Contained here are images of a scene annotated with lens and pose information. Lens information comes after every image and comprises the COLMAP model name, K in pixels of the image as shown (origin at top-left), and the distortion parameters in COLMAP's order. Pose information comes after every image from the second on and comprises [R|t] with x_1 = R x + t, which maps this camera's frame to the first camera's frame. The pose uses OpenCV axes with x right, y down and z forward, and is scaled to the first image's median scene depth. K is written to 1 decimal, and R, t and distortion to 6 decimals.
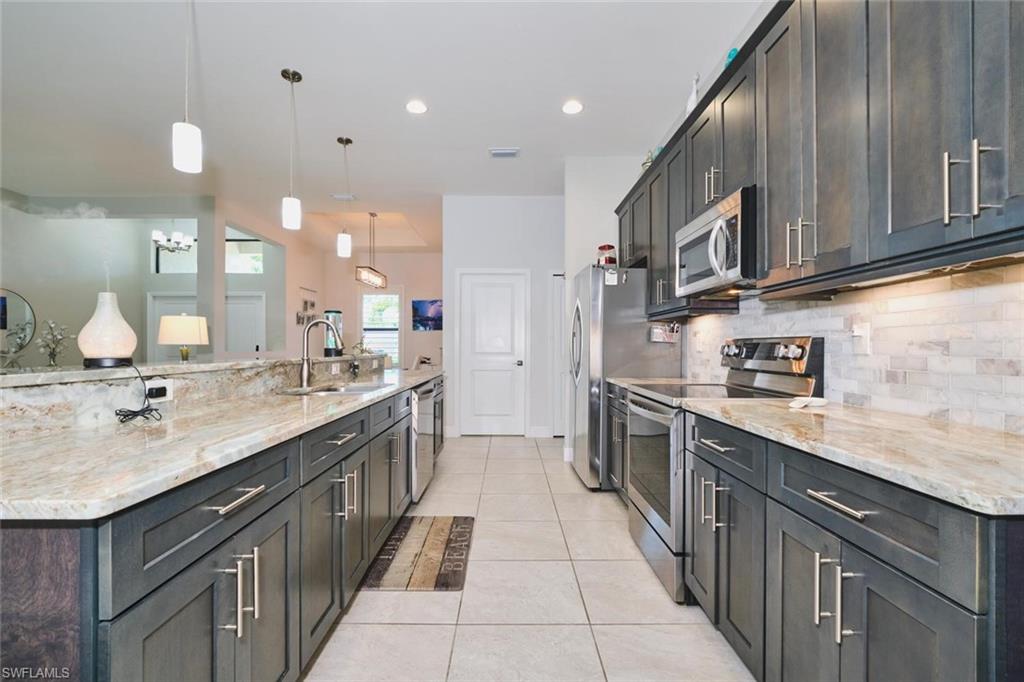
lens RADIAL K [[450.6, 0, 511.0], [0, 450.6, 346.2], [0, 0, 1]] dist [0.001801, -0.002931]
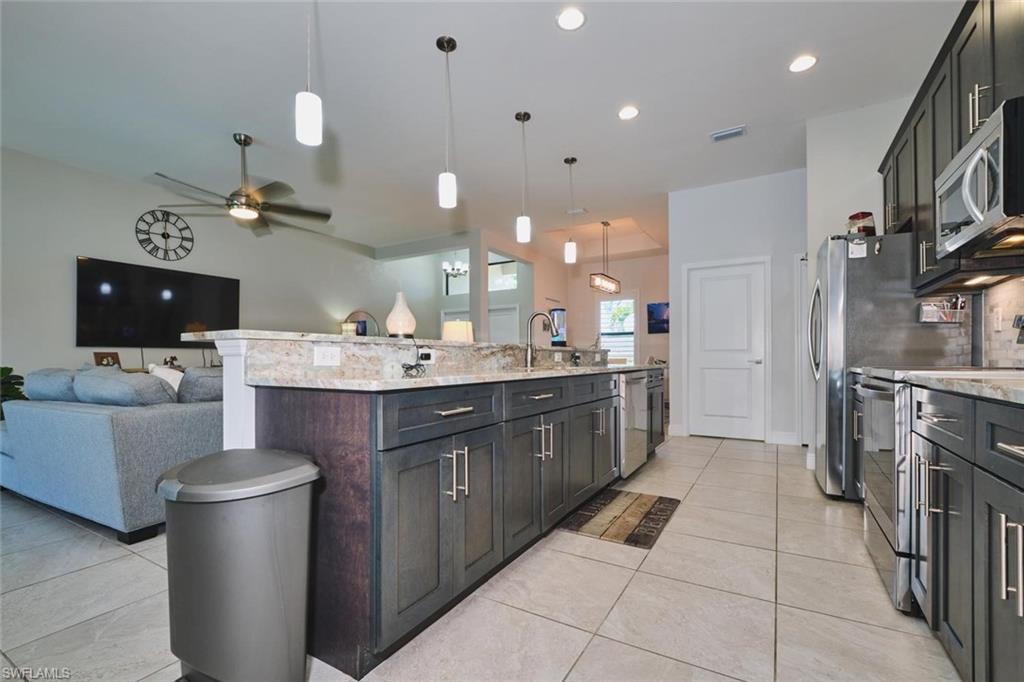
lens RADIAL K [[450.6, 0, 511.2], [0, 450.6, 357.4], [0, 0, 1]] dist [0.001801, -0.002931]
pose [[0.858423, -0.006395, -0.512902, 0.115428], [0.006544, 0.999977, -0.001515, 0.056875], [0.512901, -0.002056, 0.858446, -0.068707]]
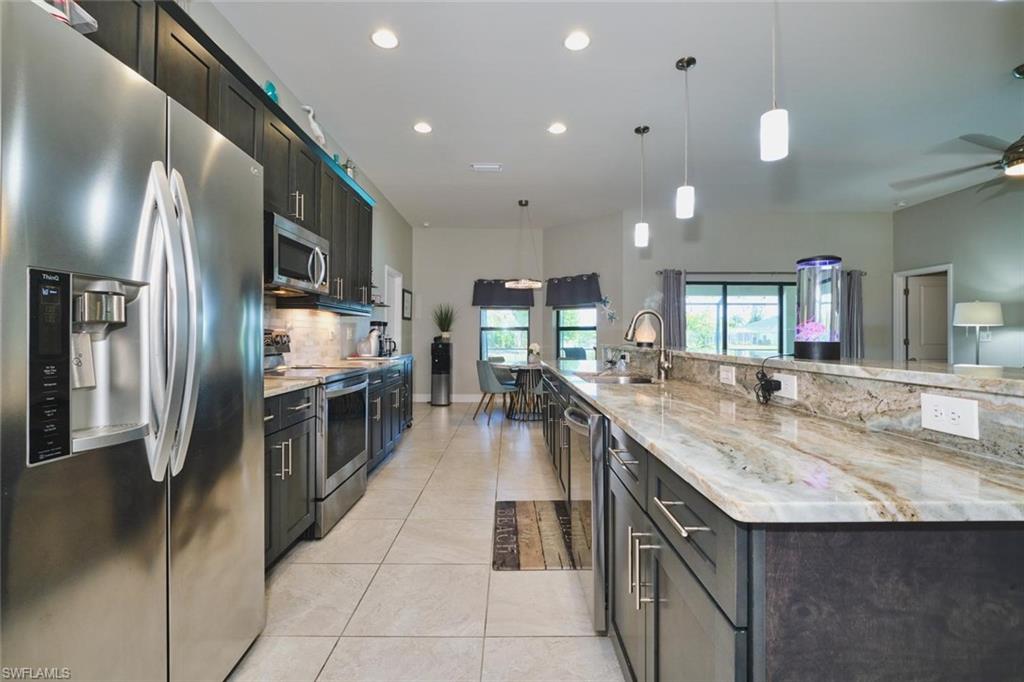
lens RADIAL K [[450.6, 0, 508.7], [0, 450.6, 337.4], [0, 0, 1]] dist [0.001801, -0.002931]
pose [[-0.999942, -0.006675, 0.008500, -0.112065], [-0.006696, 0.999975, -0.002403, 0.002481], [-0.008484, -0.002460, -0.999961, 1.753438]]
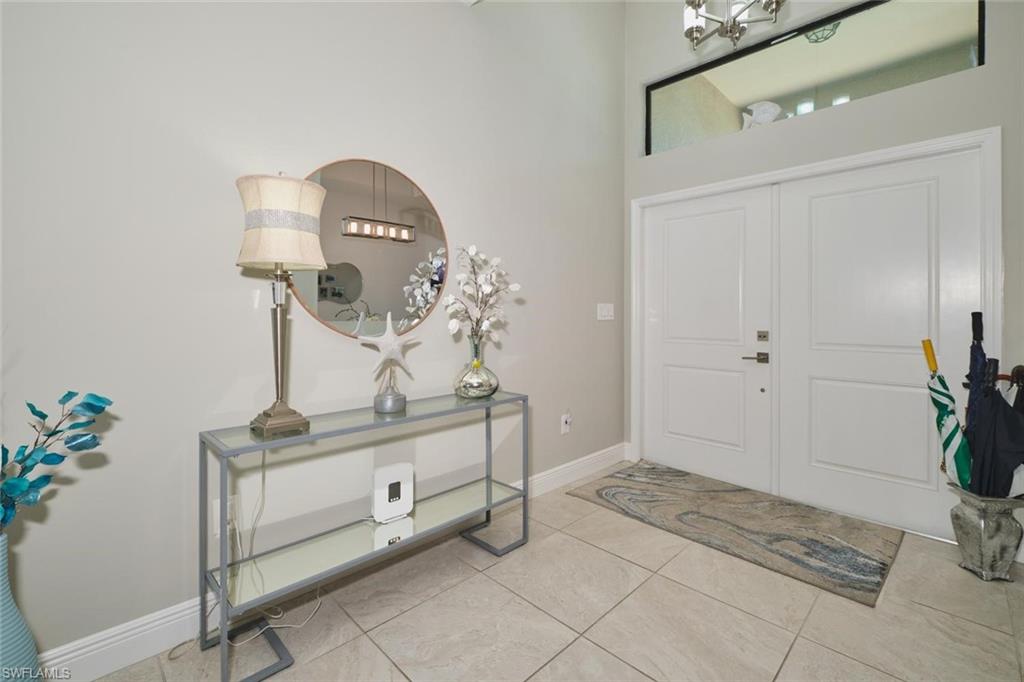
lens RADIAL K [[450.6, 0, 503.7], [0, 450.6, 315.4], [0, 0, 1]] dist [0.001801, -0.002931]
pose [[0.694810, 0.002732, -0.719189, -1.473067], [0.000517, 0.999991, 0.004298, -0.001079], [0.719194, -0.003358, 0.694802, 1.521527]]
